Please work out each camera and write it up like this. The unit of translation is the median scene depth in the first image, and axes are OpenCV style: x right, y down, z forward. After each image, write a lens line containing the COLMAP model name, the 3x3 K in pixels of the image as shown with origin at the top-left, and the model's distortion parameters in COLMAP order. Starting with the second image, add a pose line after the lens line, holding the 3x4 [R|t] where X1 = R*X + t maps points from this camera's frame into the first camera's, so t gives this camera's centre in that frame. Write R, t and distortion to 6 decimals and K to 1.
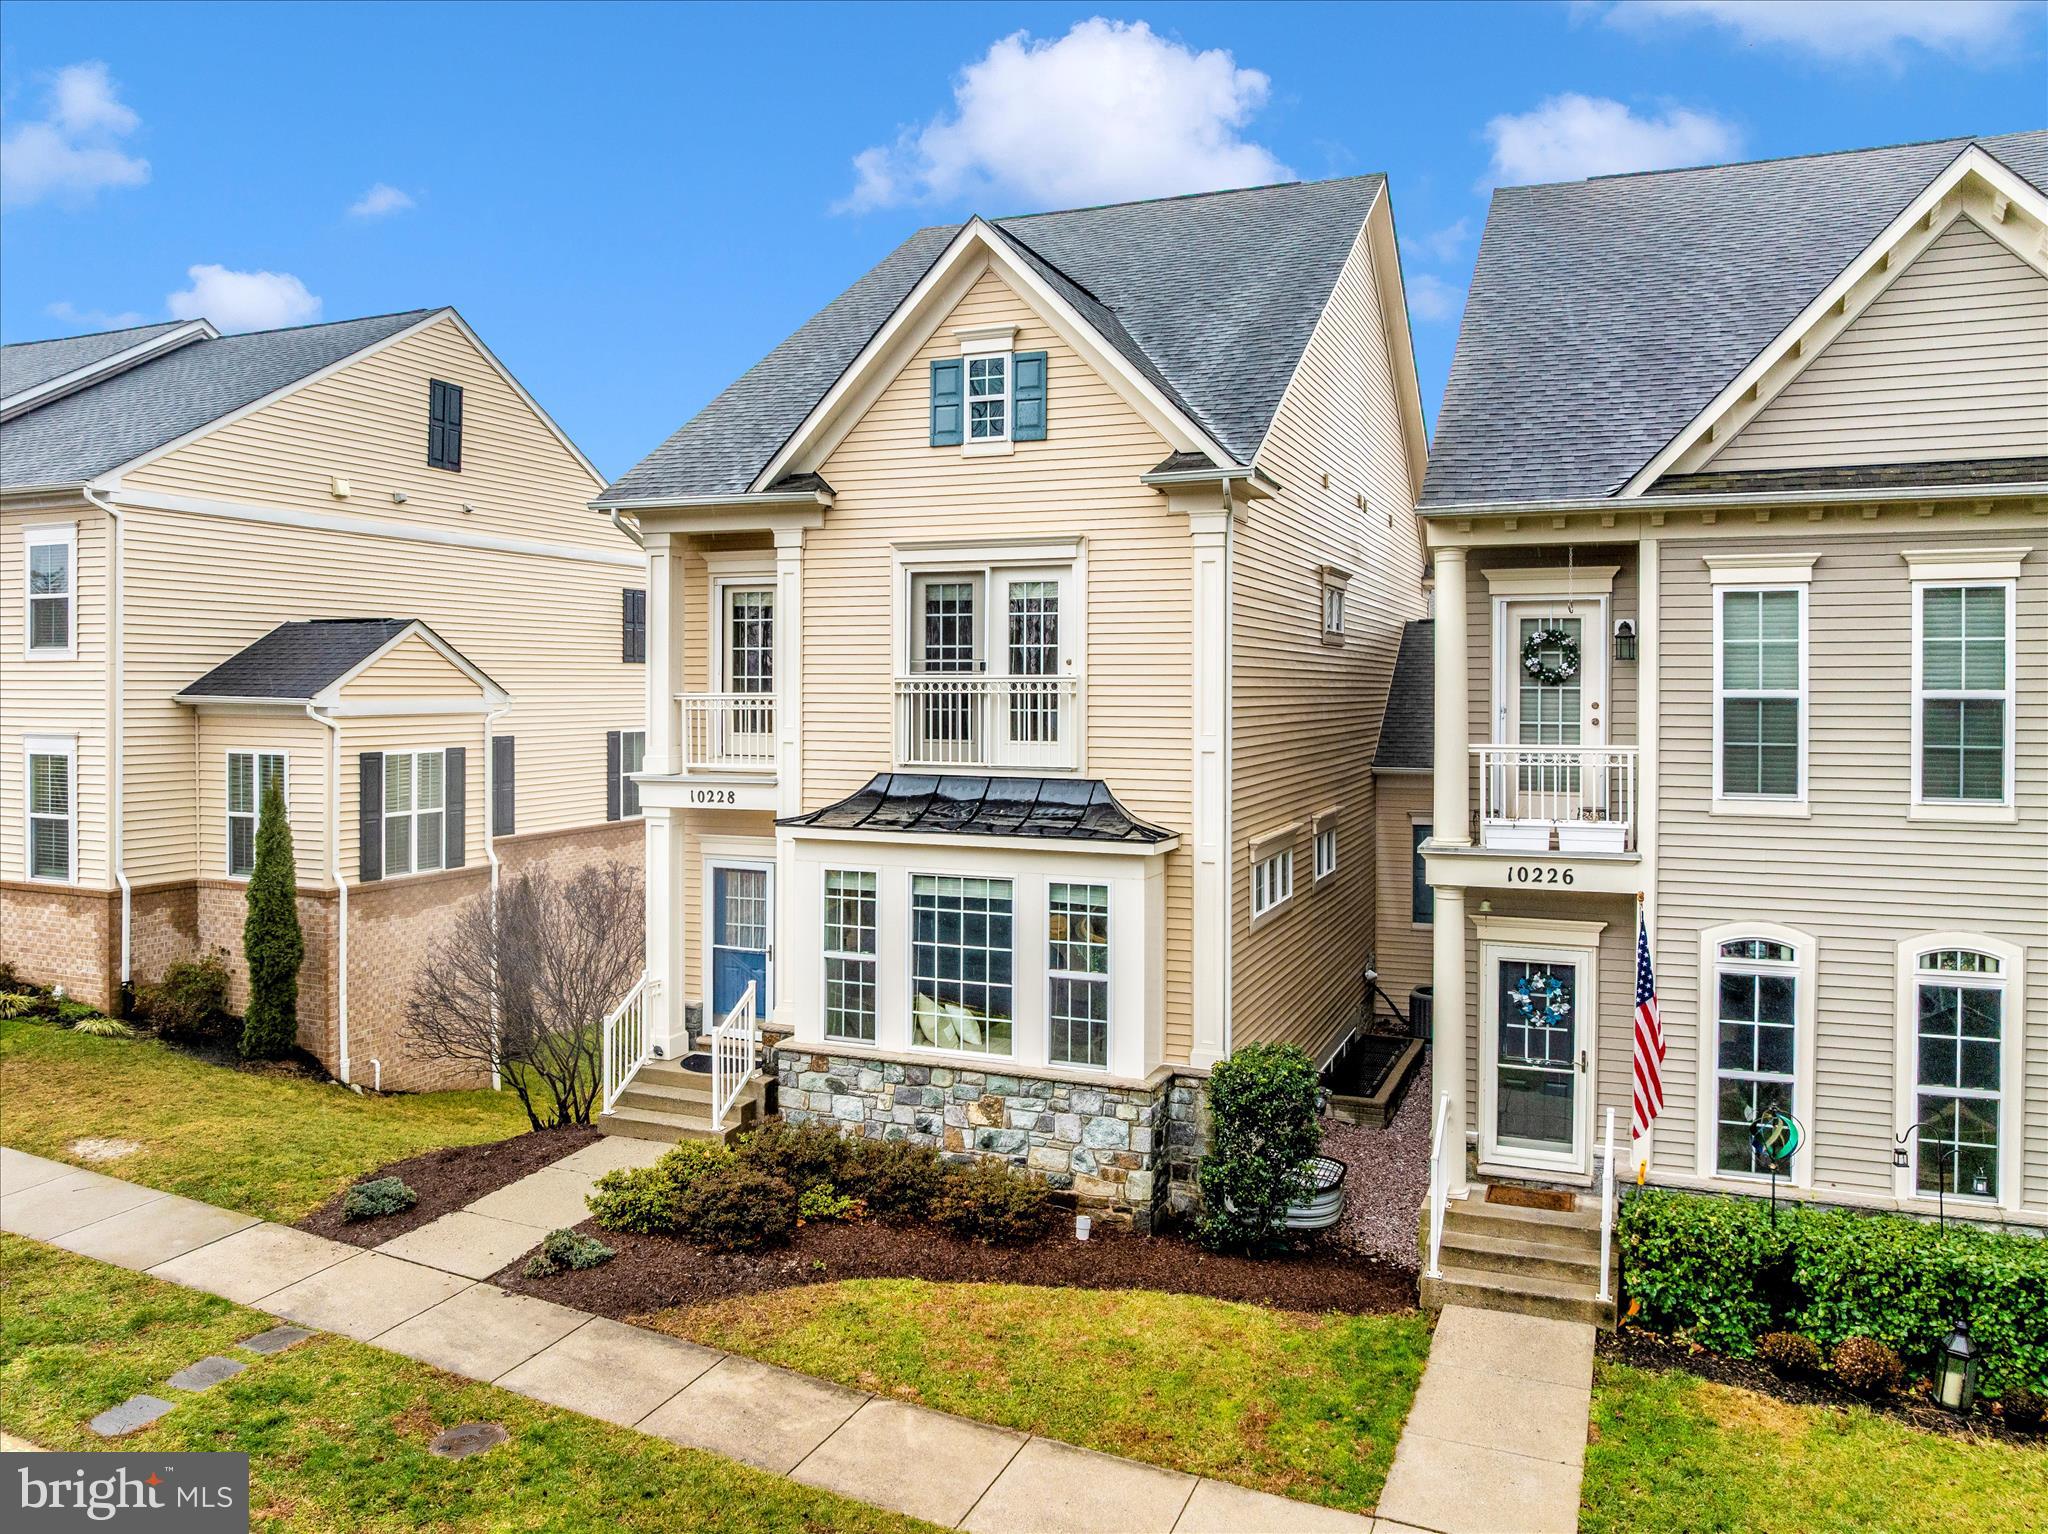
lens RADIAL K [[1491.8, 0, 1023.9], [0, 1491.8, 676.8], [0, 0, 1]] dist [-0.032587, -0.001355]
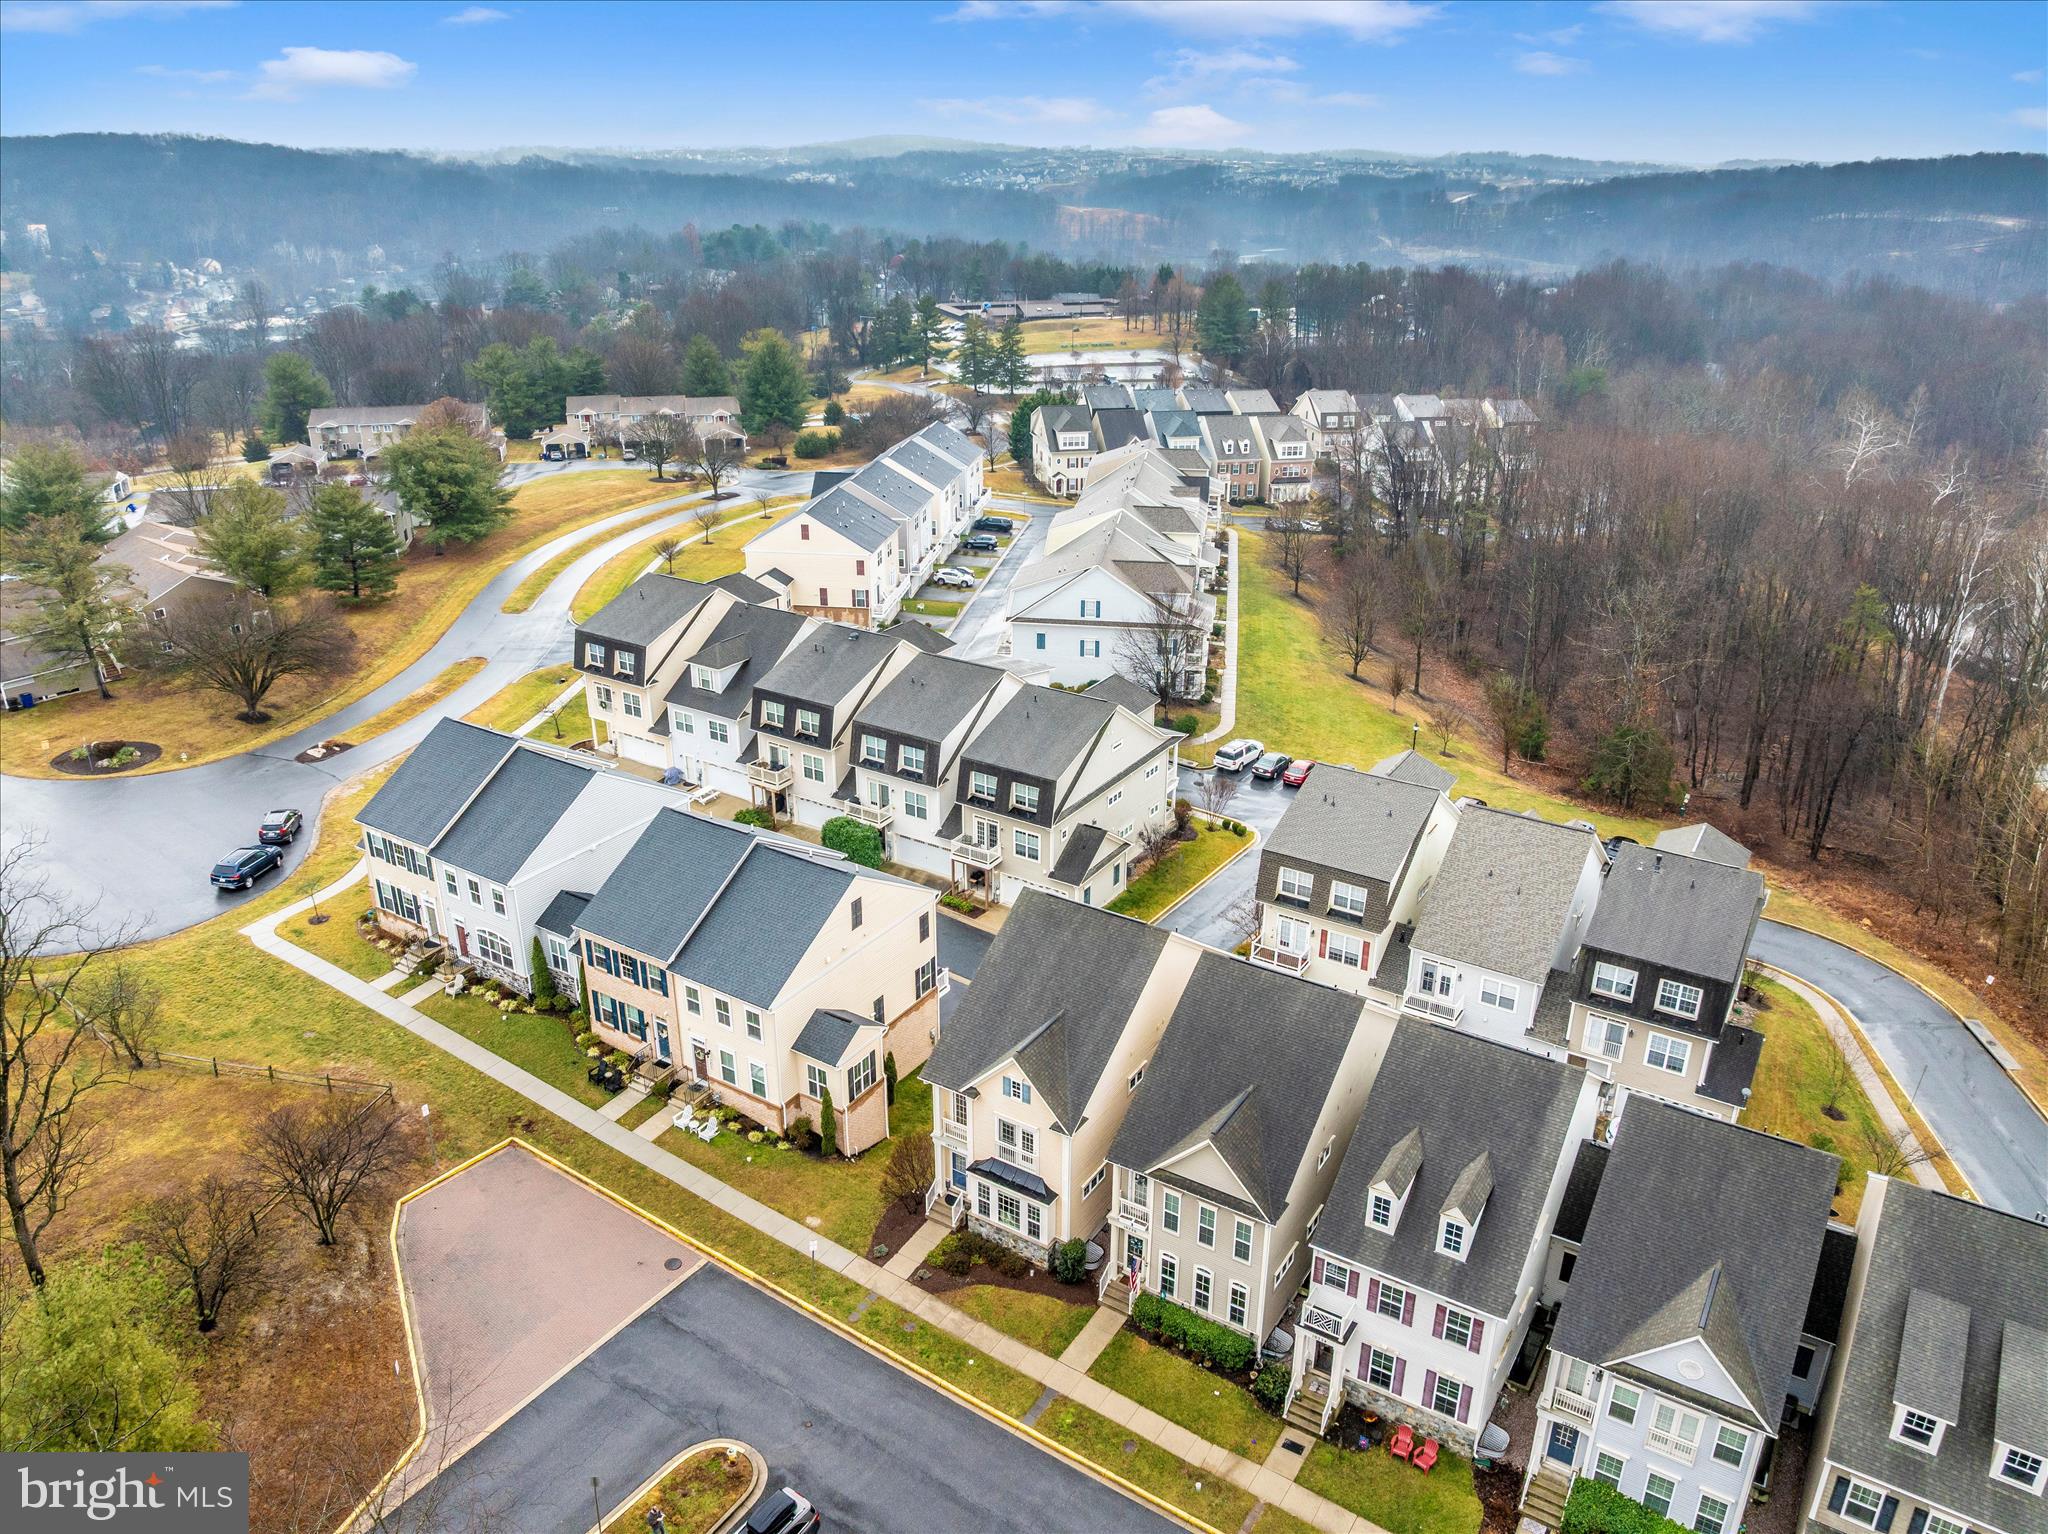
lens RADIAL K [[1448.6, 0, 1035.4], [0, 1448.6, 756.9], [0, 0, 1]] dist [-0.034332, -0.007388]
pose [[0.985506, 0.067599, -0.155593, 0.572957], [-0.002431, 0.922713, 0.385480, -2.533471], [0.169626, -0.379514, 0.909503, -2.188352]]
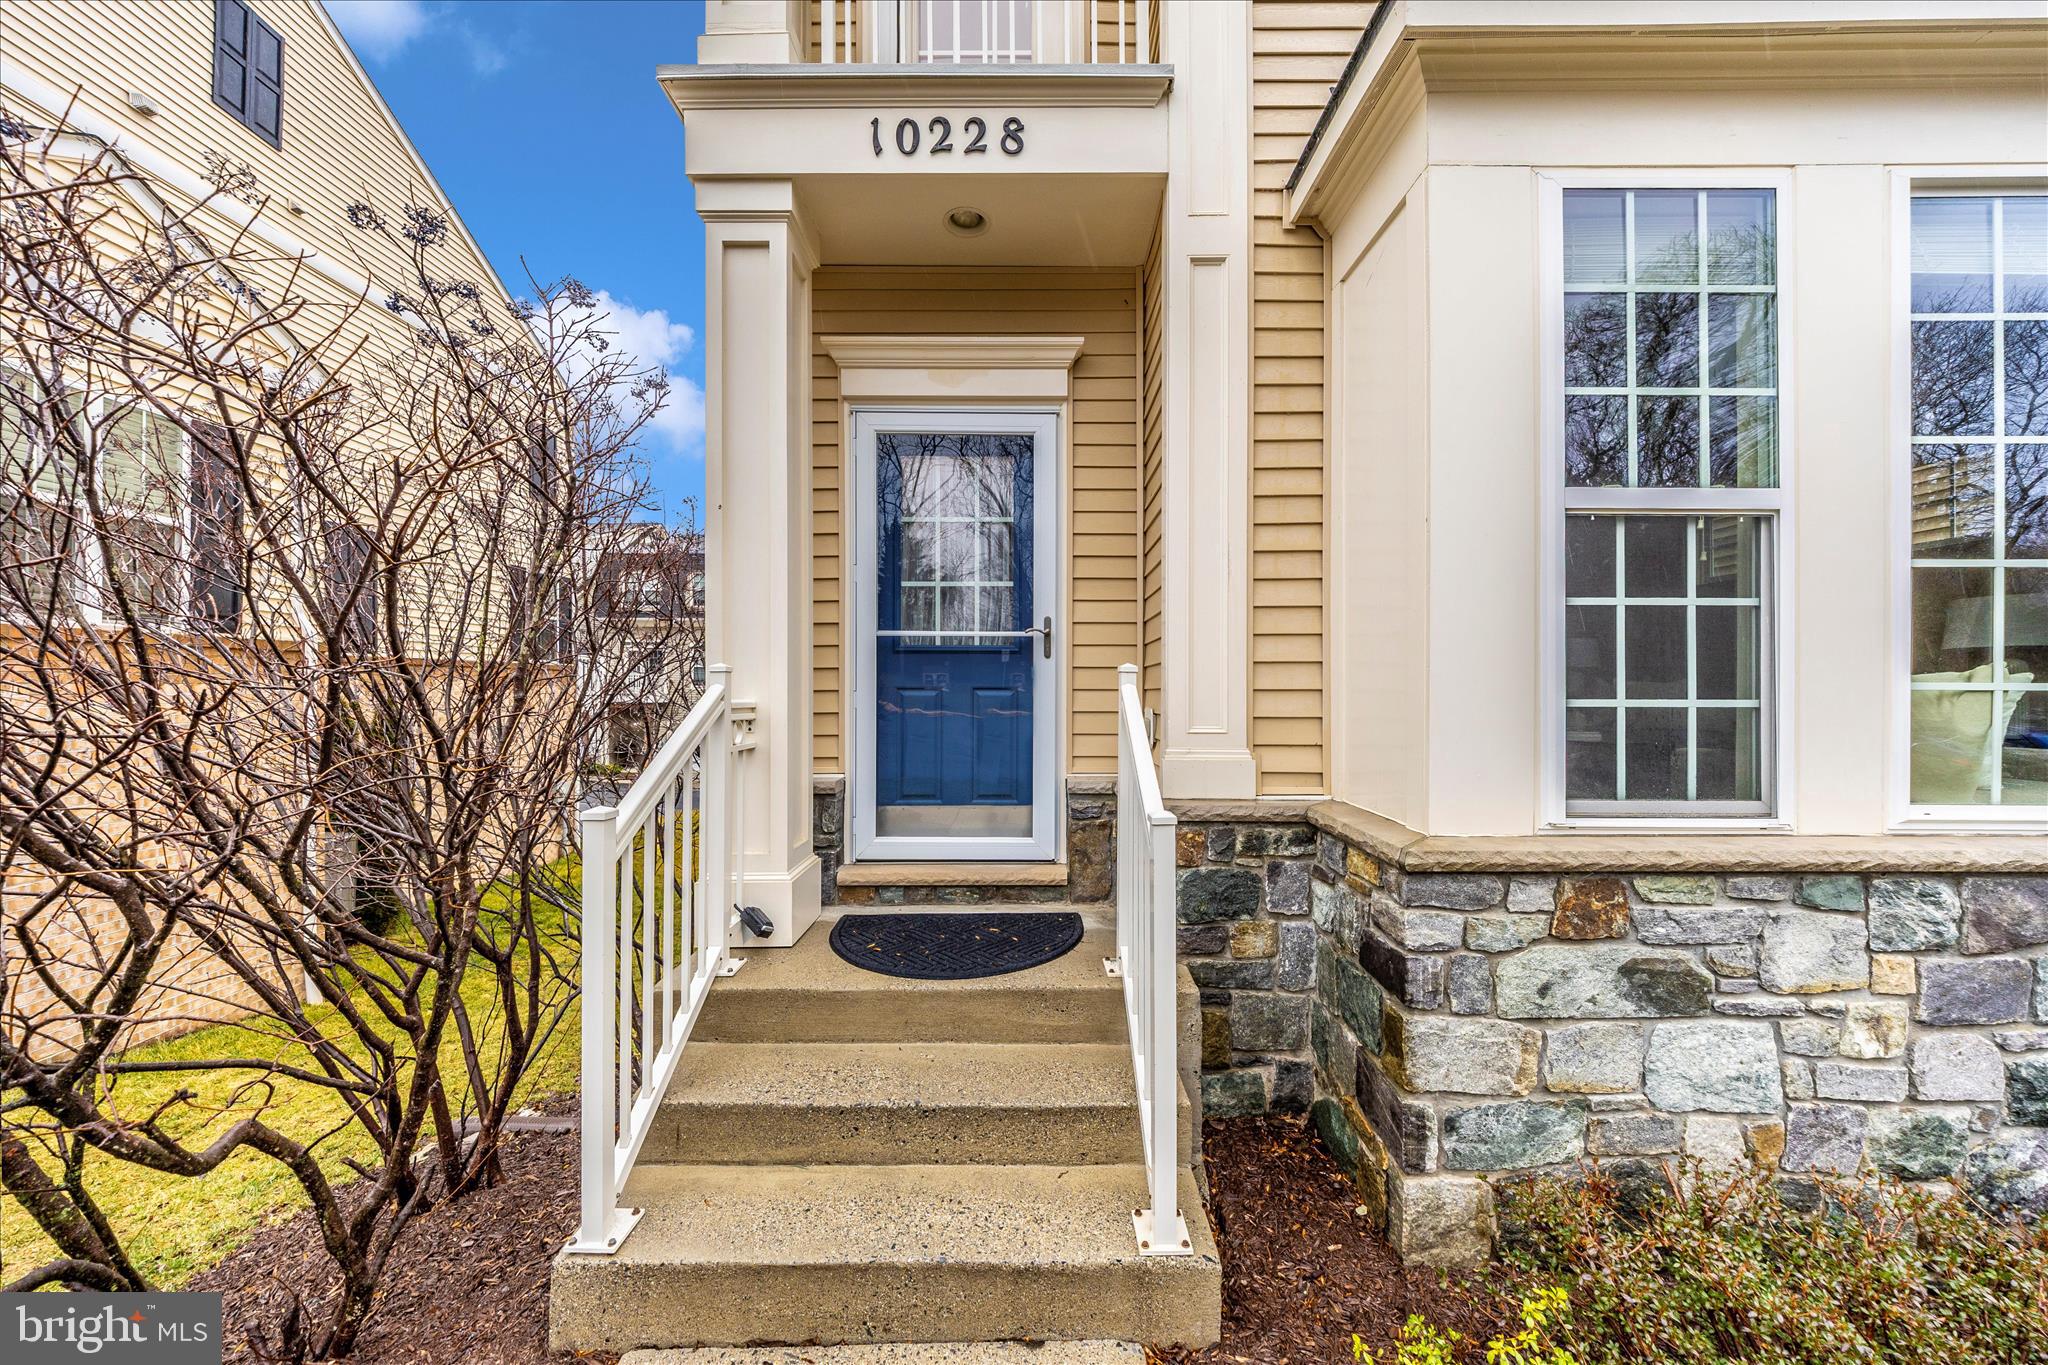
lens RADIAL K [[690.4, 0, 1018.6], [0, 690.4, 687.4], [0, 0, 1]] dist [-0.006388, -0.000043]
pose [[0.929638, -0.001297, 0.368471, -0.278541], [0.000744, 0.999998, 0.001644, 0.225540], [-0.368472, -0.001254, 0.929638, 0.942911]]
